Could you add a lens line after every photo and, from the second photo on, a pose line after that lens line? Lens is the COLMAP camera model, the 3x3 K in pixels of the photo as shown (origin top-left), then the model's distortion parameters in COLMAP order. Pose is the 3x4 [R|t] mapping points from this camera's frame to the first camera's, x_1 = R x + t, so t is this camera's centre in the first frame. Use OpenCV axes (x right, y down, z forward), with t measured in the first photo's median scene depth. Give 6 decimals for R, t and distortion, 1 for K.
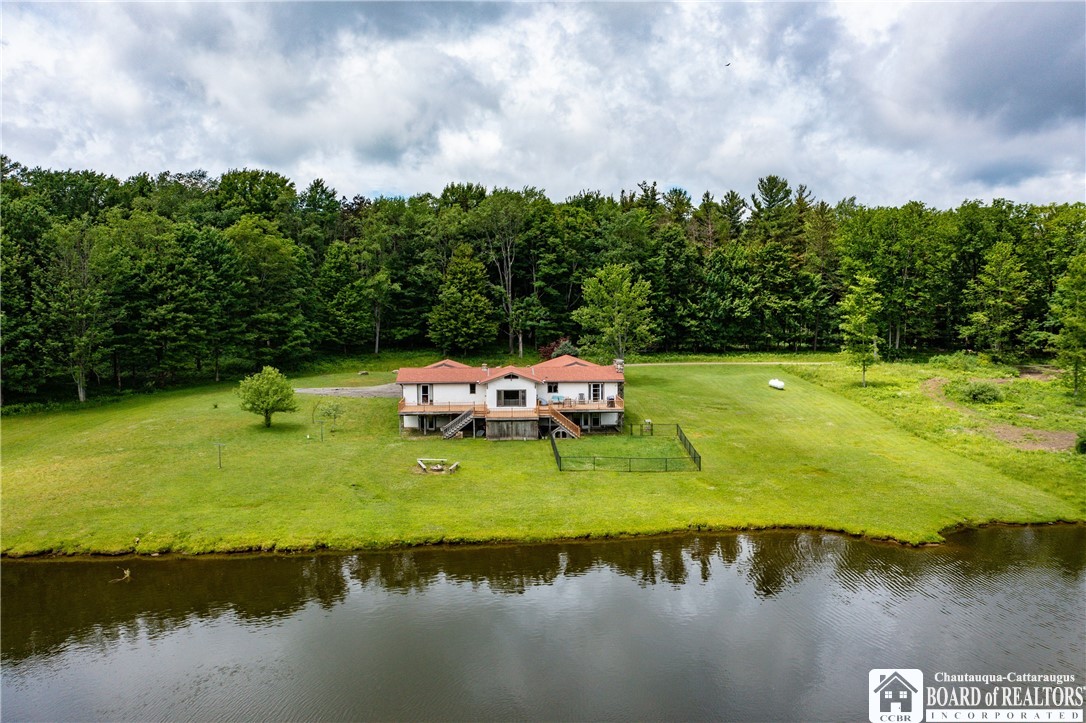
lens RADIAL K [[844.3, 0, 543.7], [0, 844.3, 361.0], [0, 0, 1]] dist [-0.026989, 0.000574]
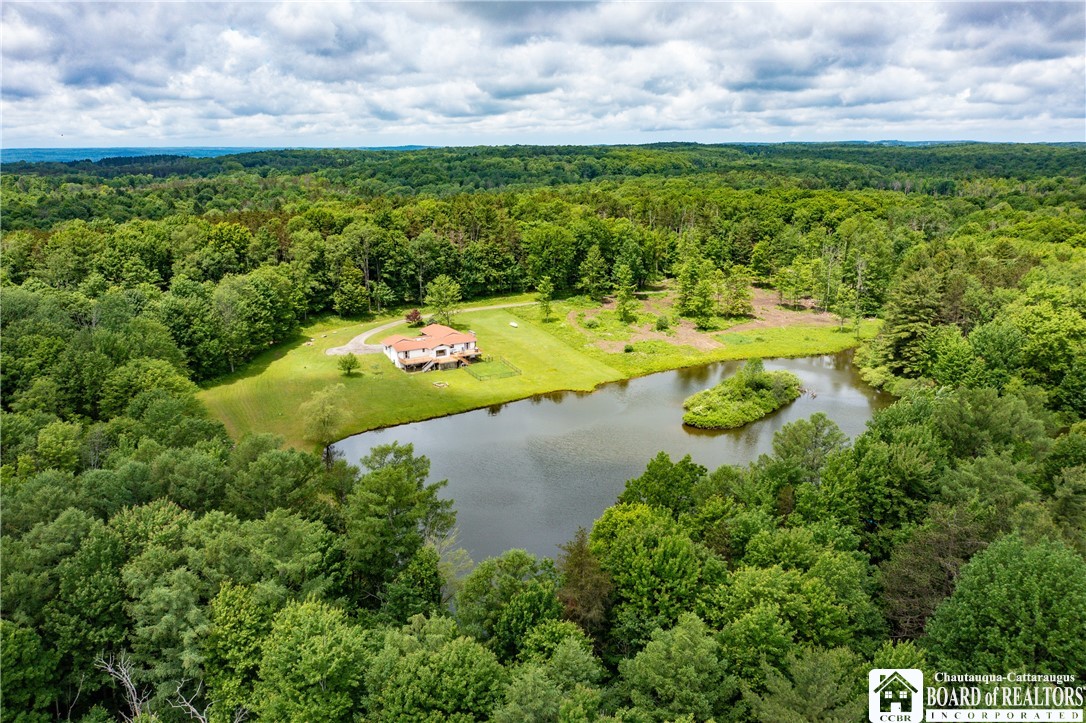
lens RADIAL K [[844.3, 0, 544.5], [0, 844.3, 360.7], [0, 0, 1]] dist [-0.026989, 0.000574]
pose [[0.888431, -0.117489, 0.443718, -0.589276], [0.030812, 0.979771, 0.197734, -0.283425], [-0.457974, -0.162001, 0.874080, -0.931325]]
